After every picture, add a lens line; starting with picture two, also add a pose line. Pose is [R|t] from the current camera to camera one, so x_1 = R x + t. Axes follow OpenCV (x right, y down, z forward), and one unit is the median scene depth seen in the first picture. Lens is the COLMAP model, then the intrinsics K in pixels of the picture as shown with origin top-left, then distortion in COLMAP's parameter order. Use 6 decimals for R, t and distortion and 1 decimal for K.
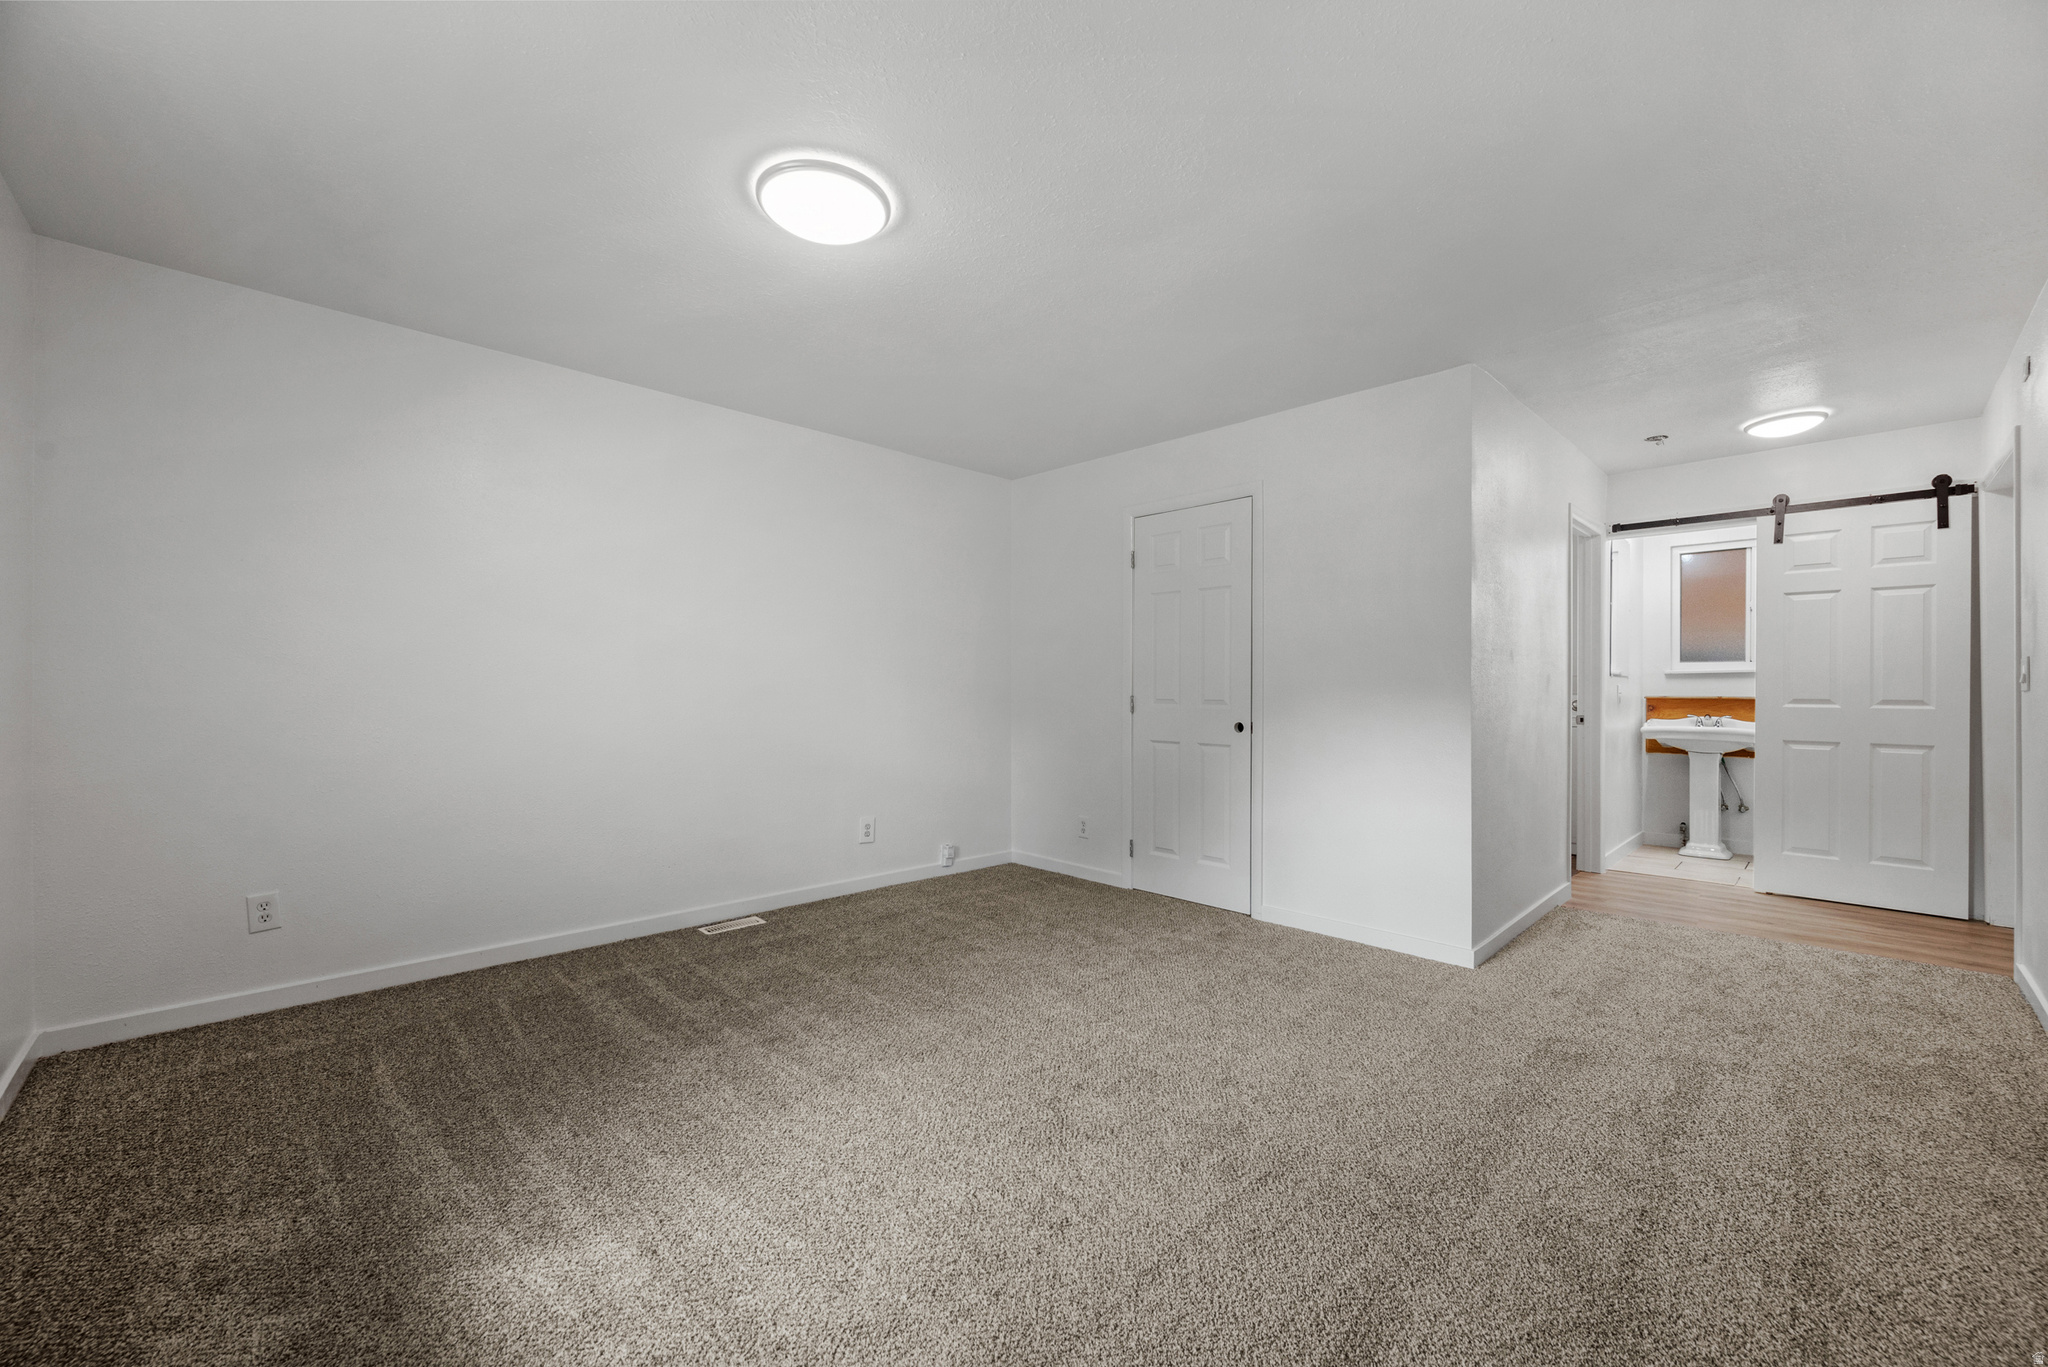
lens RADIAL K [[807.9, 0, 1024.0], [0, 807.9, 683.5], [0, 0, 1]] dist [0.001773, 0.000183]
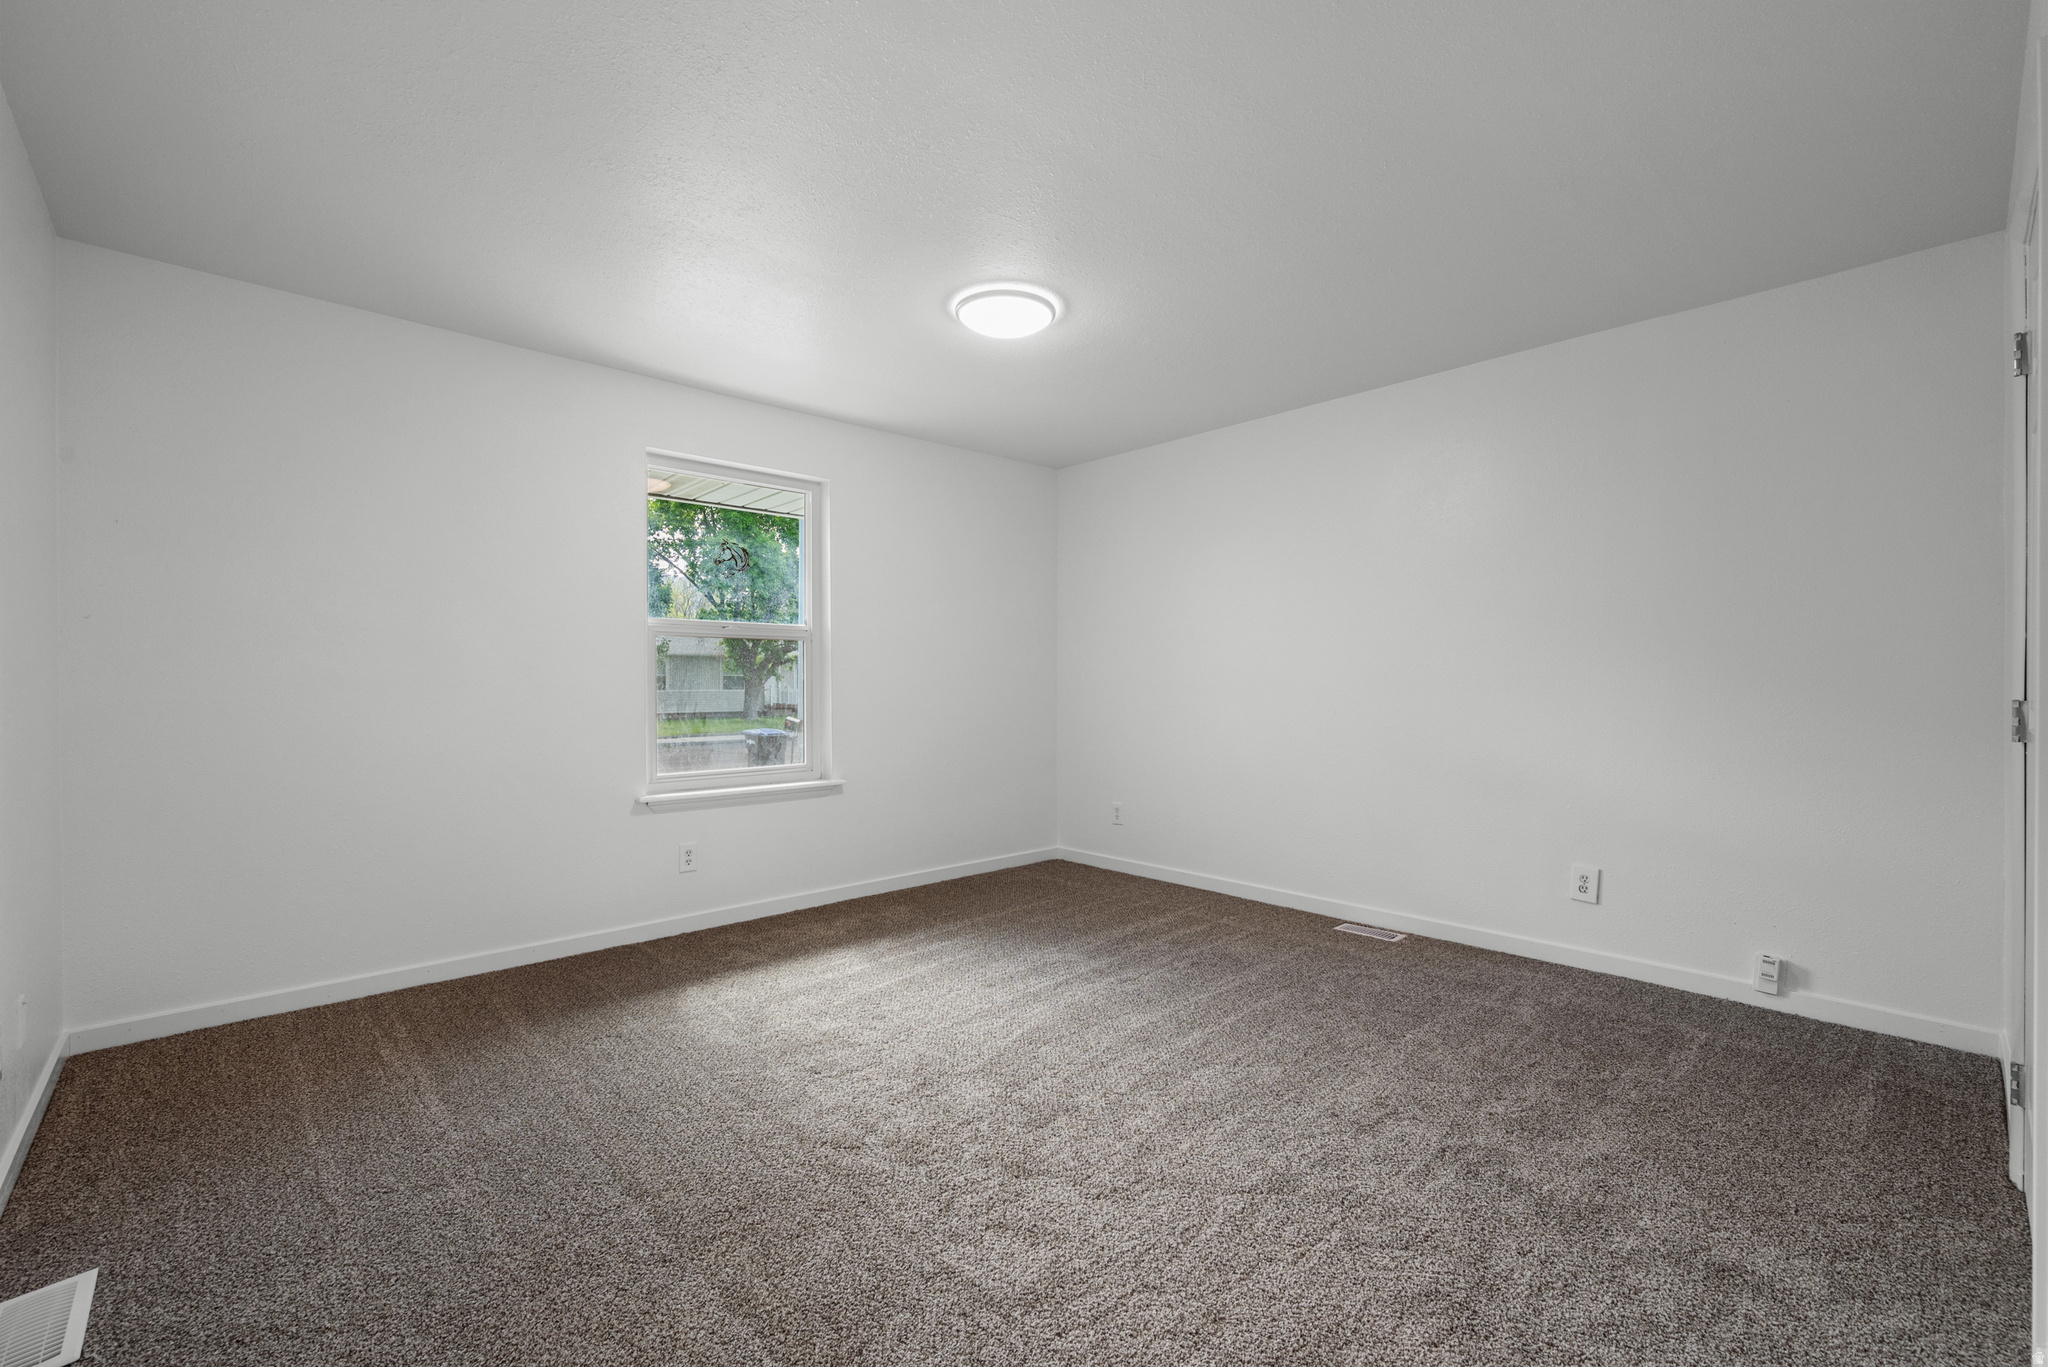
lens RADIAL K [[879.6, 0, 1026.2], [0, 879.6, 676.4], [0, 0, 1]] dist [0.000434, 0.000013]
pose [[-0.029620, -0.008085, -0.999529, 0.902890], [0.009825, 0.999917, -0.008379, 0.002595], [0.999513, -0.010069, -0.029538, 0.818762]]
